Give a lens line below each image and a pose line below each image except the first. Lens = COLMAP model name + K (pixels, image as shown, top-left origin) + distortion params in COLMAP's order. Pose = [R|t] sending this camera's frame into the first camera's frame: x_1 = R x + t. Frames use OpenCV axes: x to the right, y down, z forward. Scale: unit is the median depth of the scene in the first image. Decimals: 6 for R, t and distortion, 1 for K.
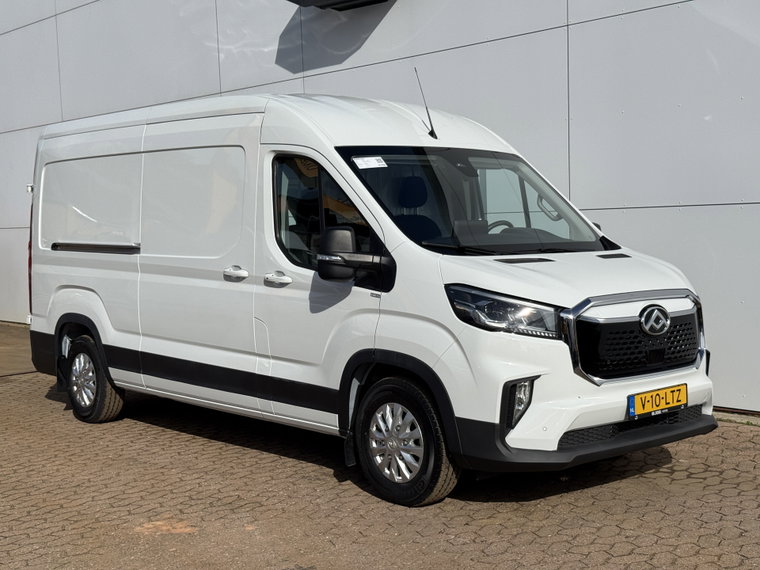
lens RADIAL K [[1083.1, 0, 390.3], [0, 1083.1, 292.8], [0, 0, 1]] dist [0.050368, 0.000000]
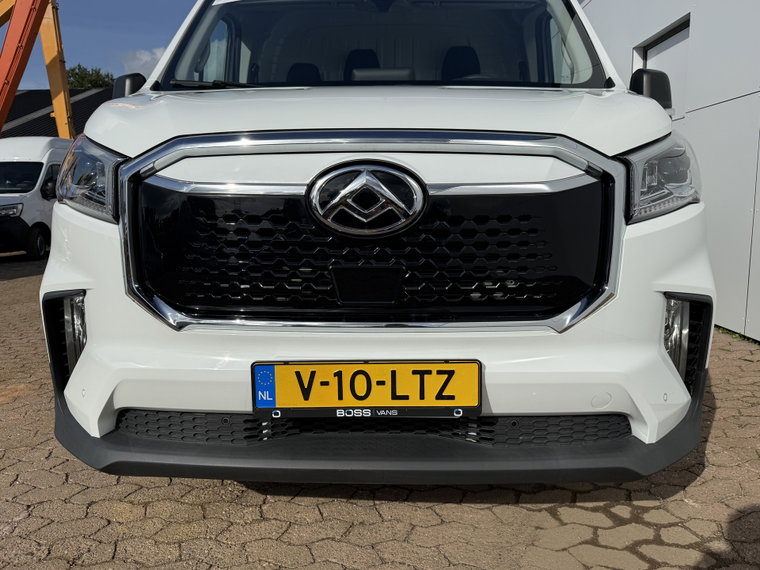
lens RADIAL K [[593.1, 0, 378.2], [0, 593.1, 285.6], [0, 0, 1]] dist [0.002368, -0.001583]
pose [[0.724873, 0.116746, -0.678918, 0.368600], [-0.050062, 0.991857, 0.117108, 0.028291], [0.687061, -0.050901, 0.724815, 0.755994]]
